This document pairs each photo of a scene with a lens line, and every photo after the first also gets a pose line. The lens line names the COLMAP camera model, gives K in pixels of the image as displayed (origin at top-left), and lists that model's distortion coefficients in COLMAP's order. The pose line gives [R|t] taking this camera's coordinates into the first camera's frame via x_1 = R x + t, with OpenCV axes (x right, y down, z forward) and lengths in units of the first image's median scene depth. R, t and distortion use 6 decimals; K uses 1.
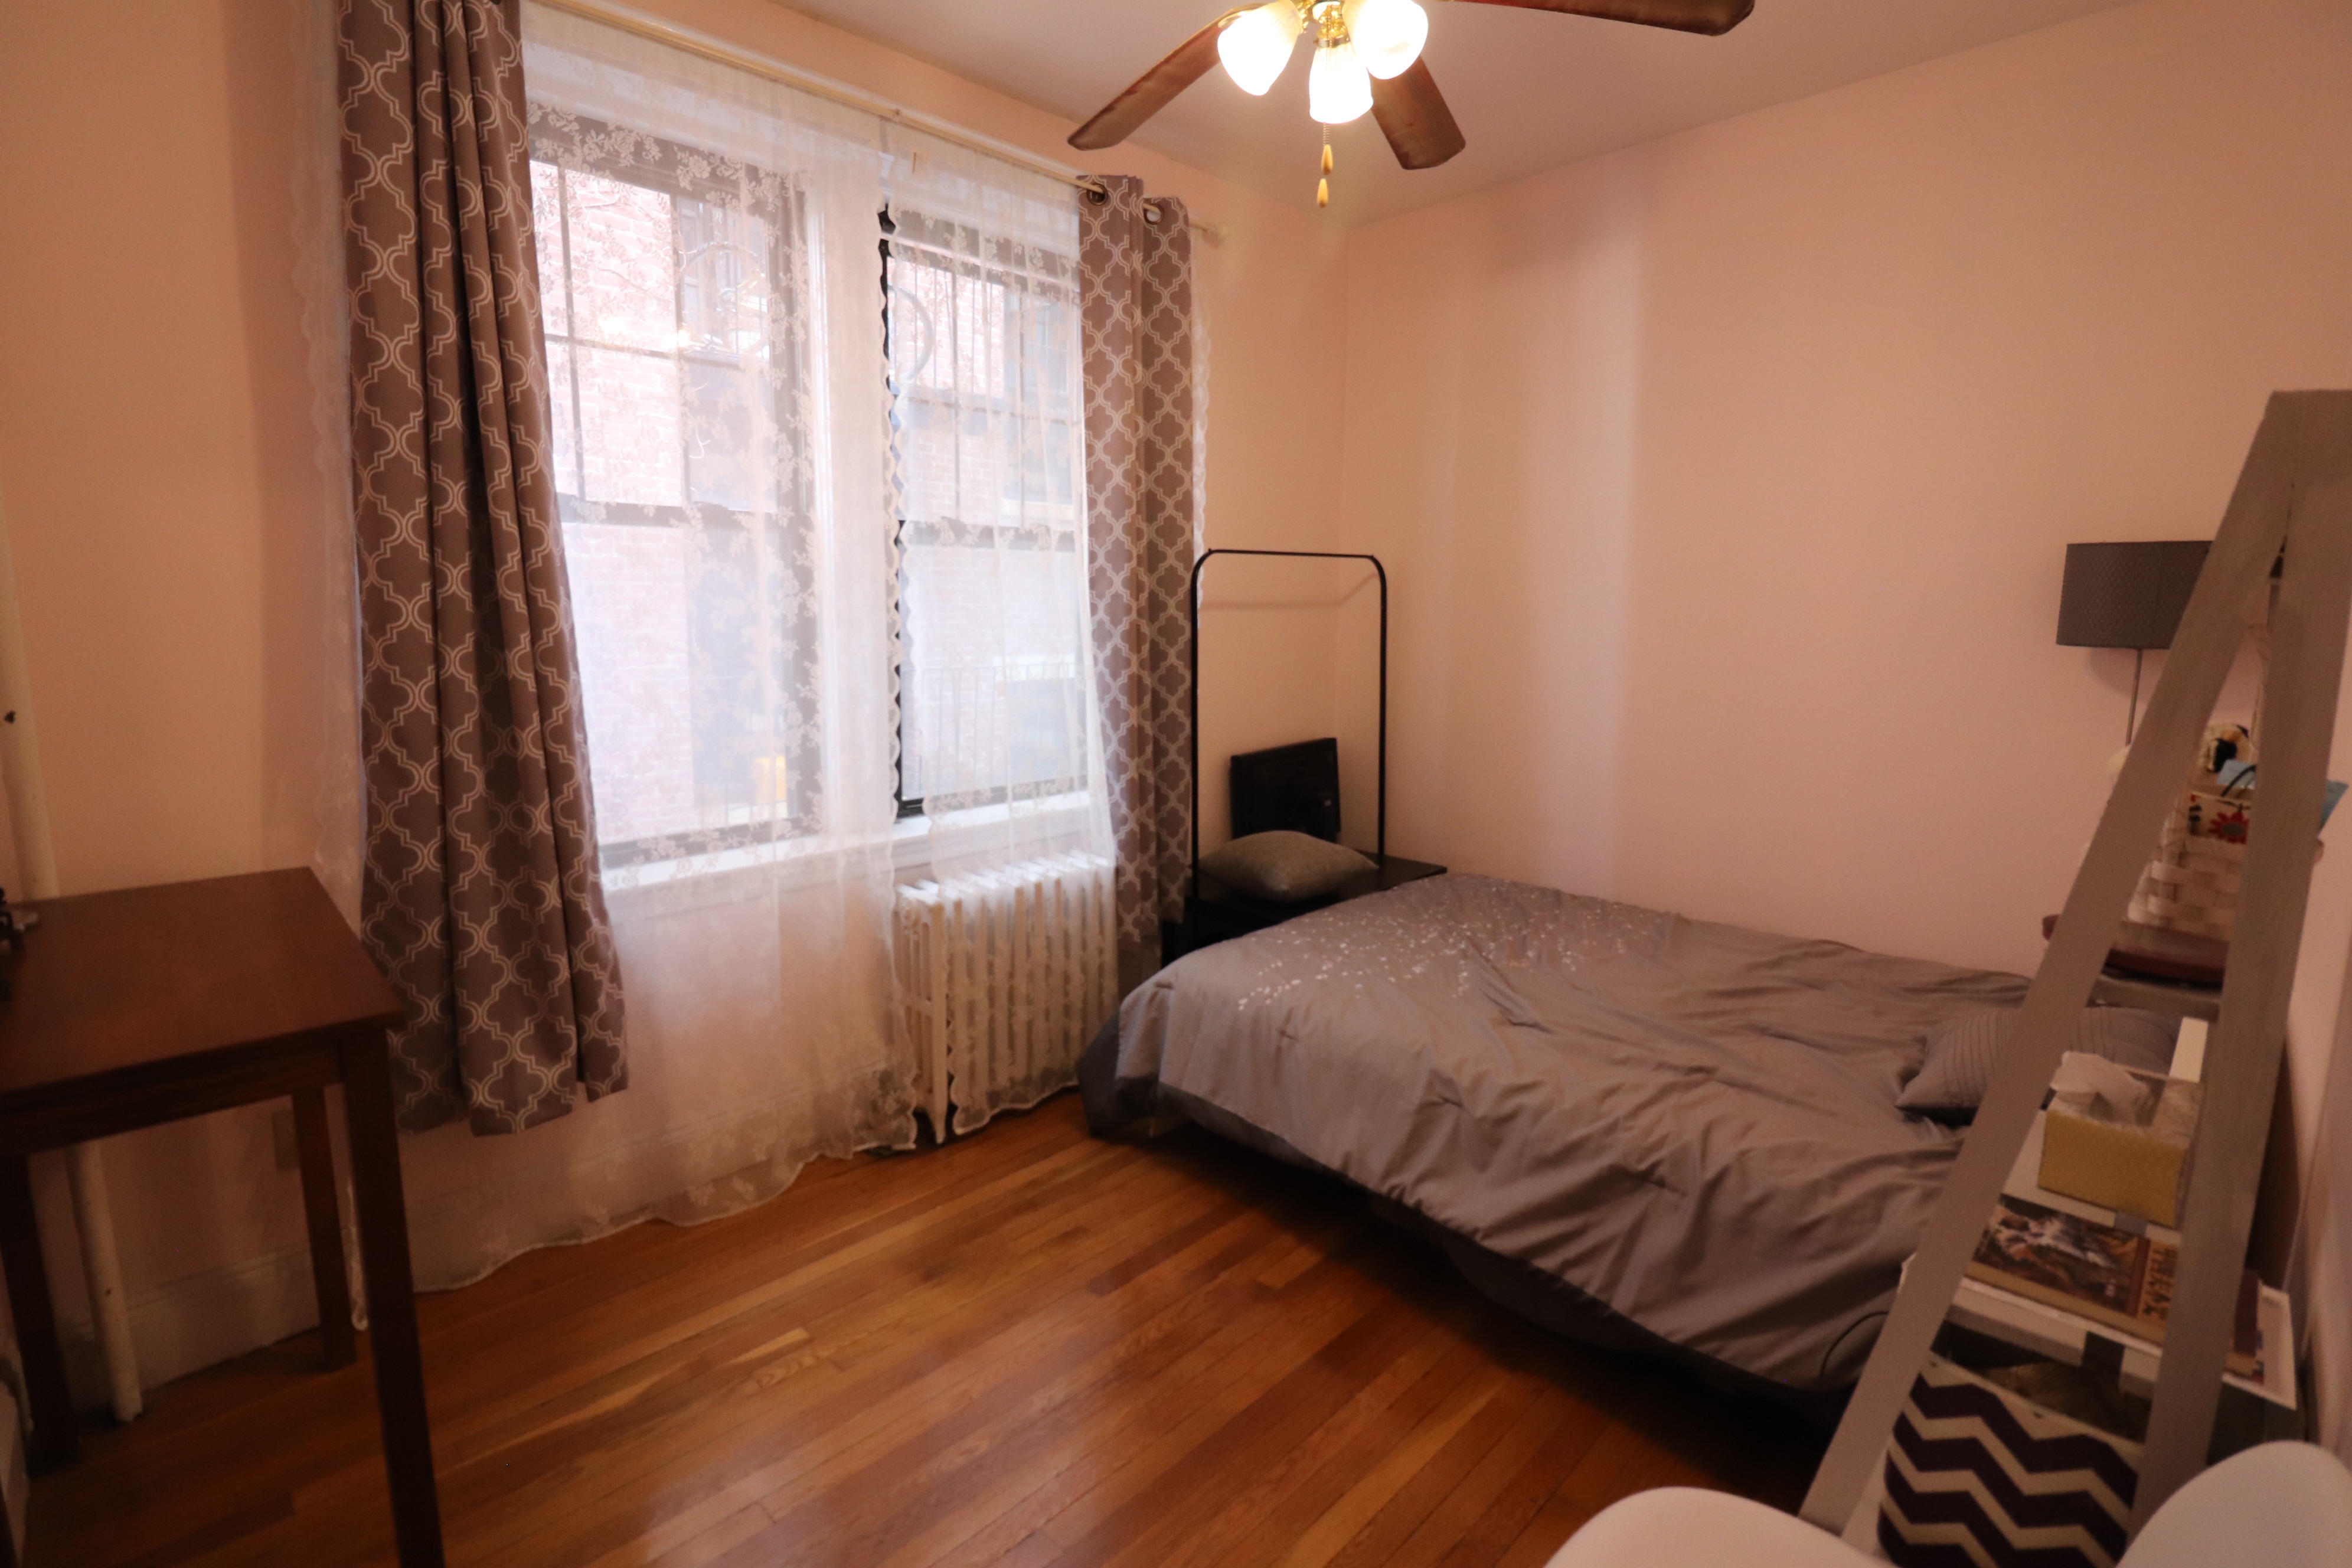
lens RADIAL K [[1093.5, 0, 1180.4], [0, 1093.5, 762.5], [0, 0, 1]] dist [-0.008011, -0.006939]
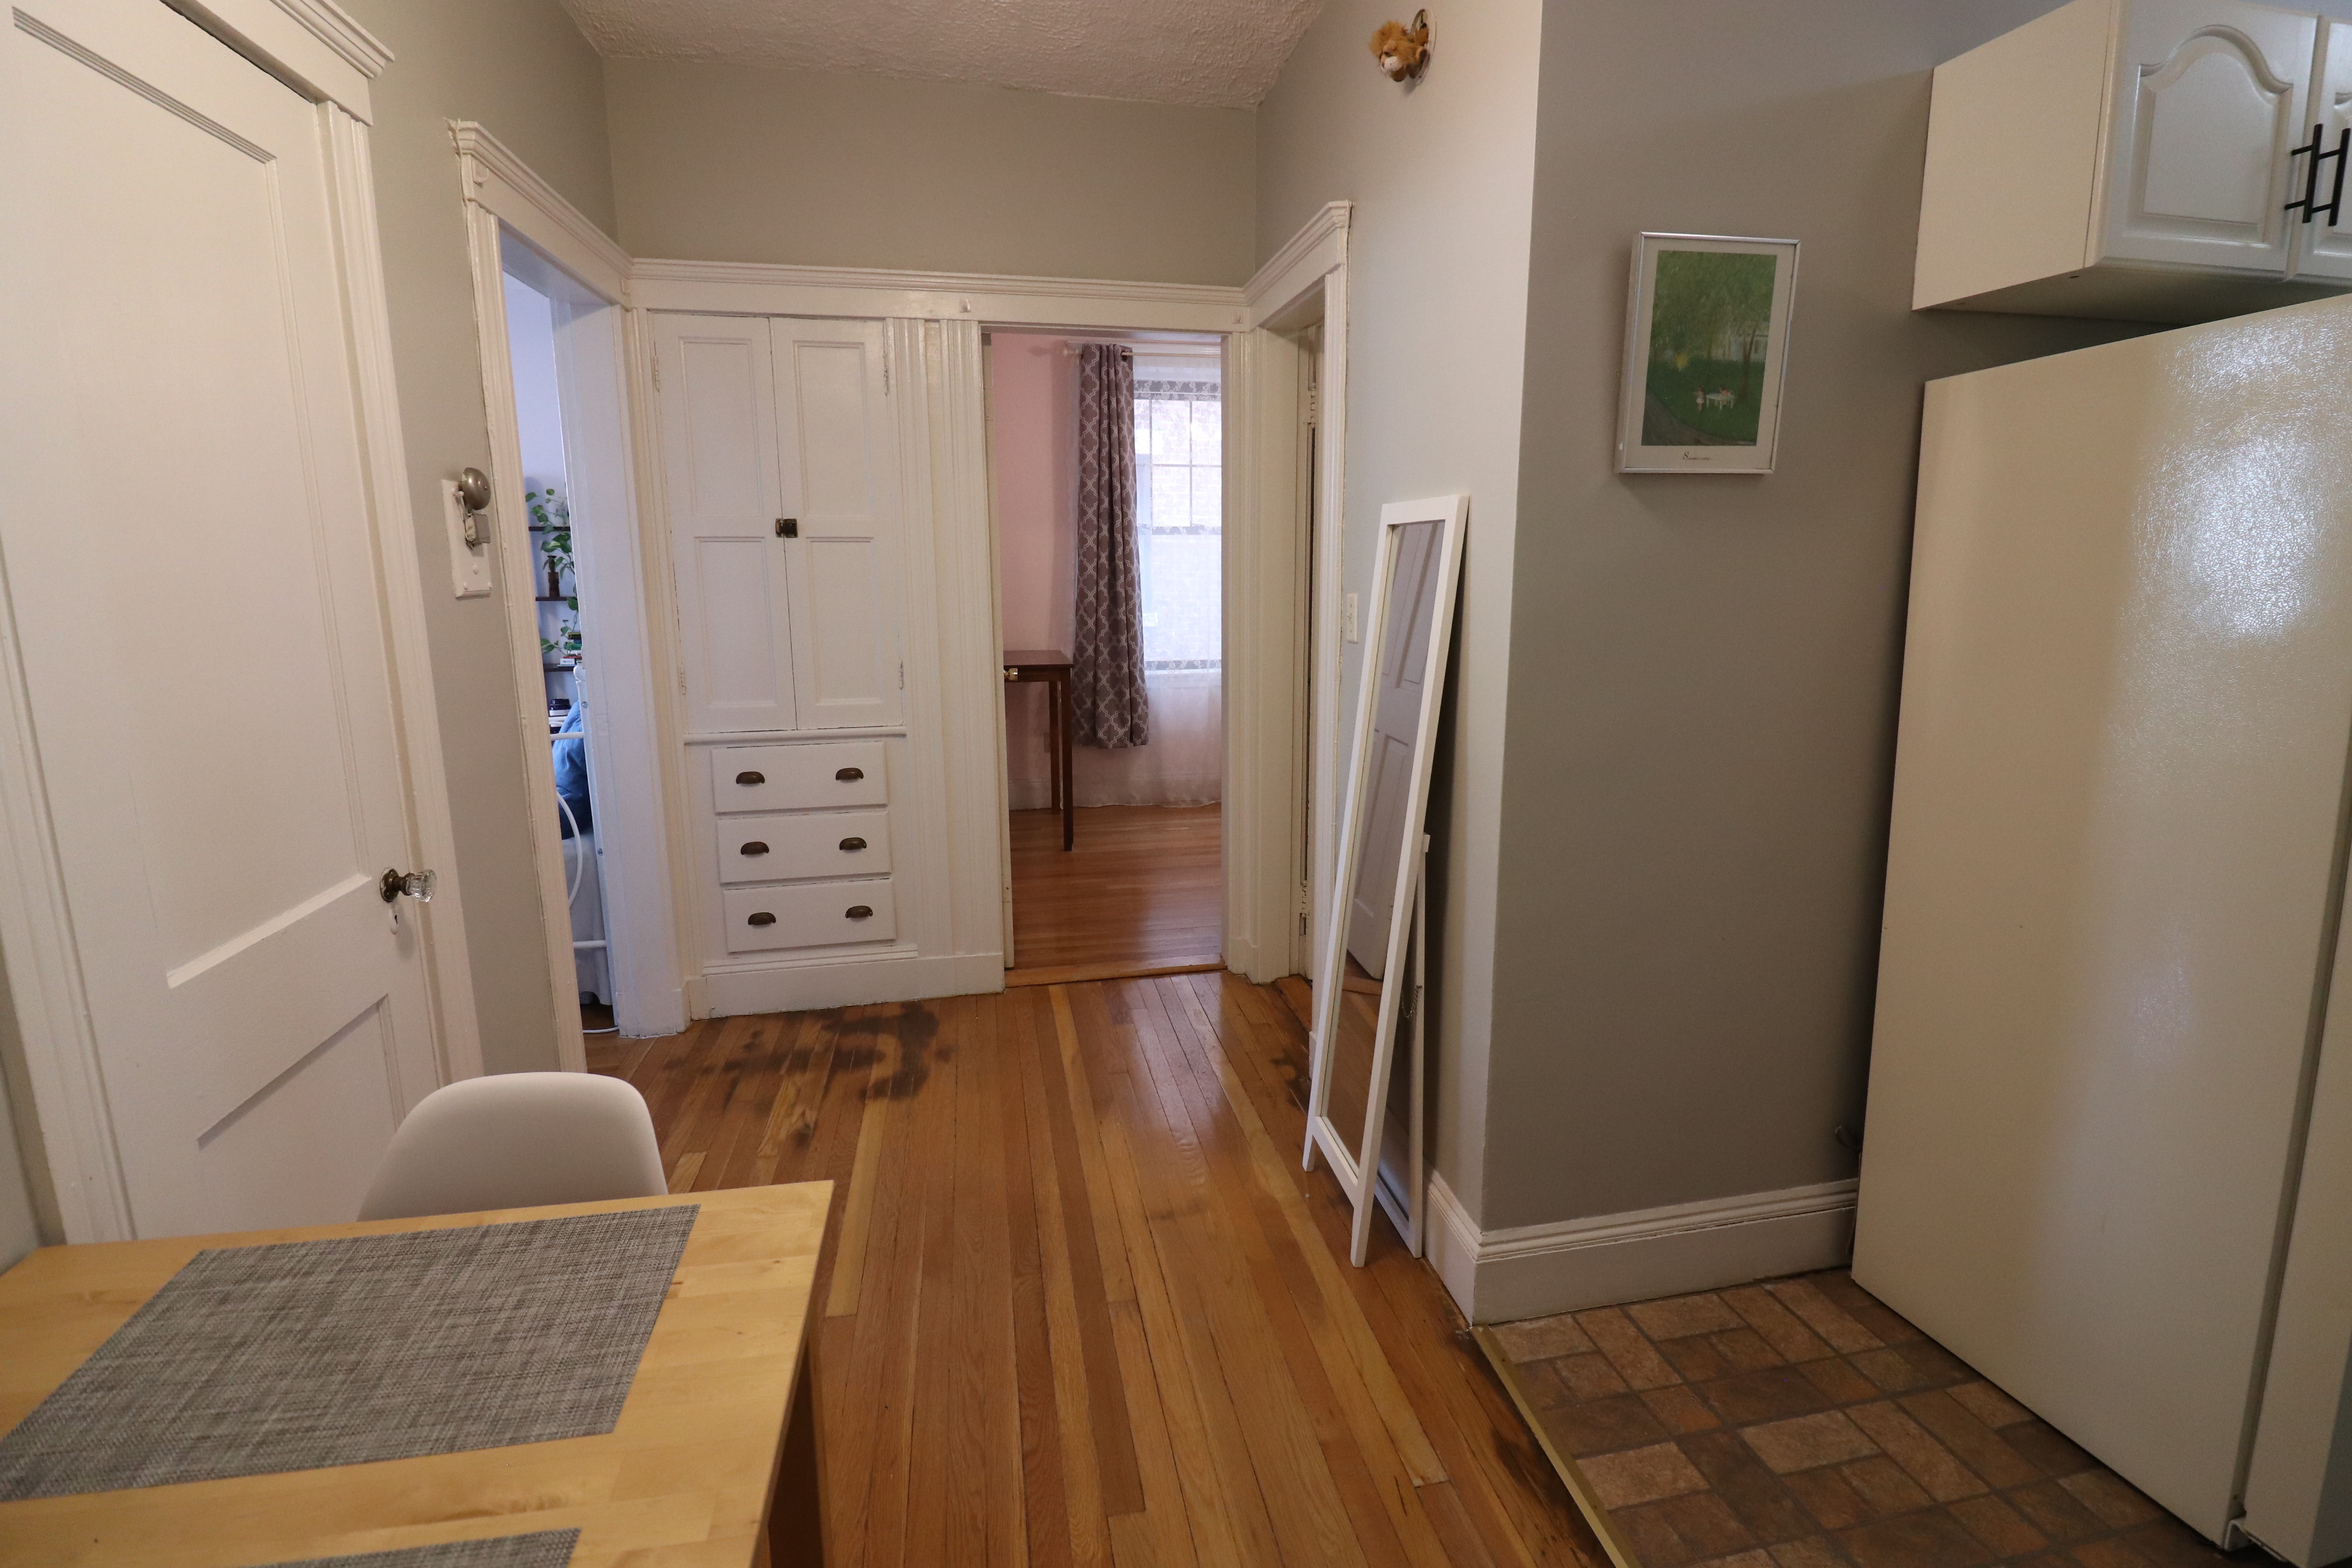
lens RADIAL K [[1093.5, 0, 1181.4], [0, 1093.5, 764.5], [0, 0, 1]] dist [-0.008011, -0.006939]
pose [[0.830595, 0.089584, -0.549625, 1.213215], [-0.070239, 0.995947, 0.056185, 0.214581], [0.552430, -0.008062, 0.833520, -1.391970]]
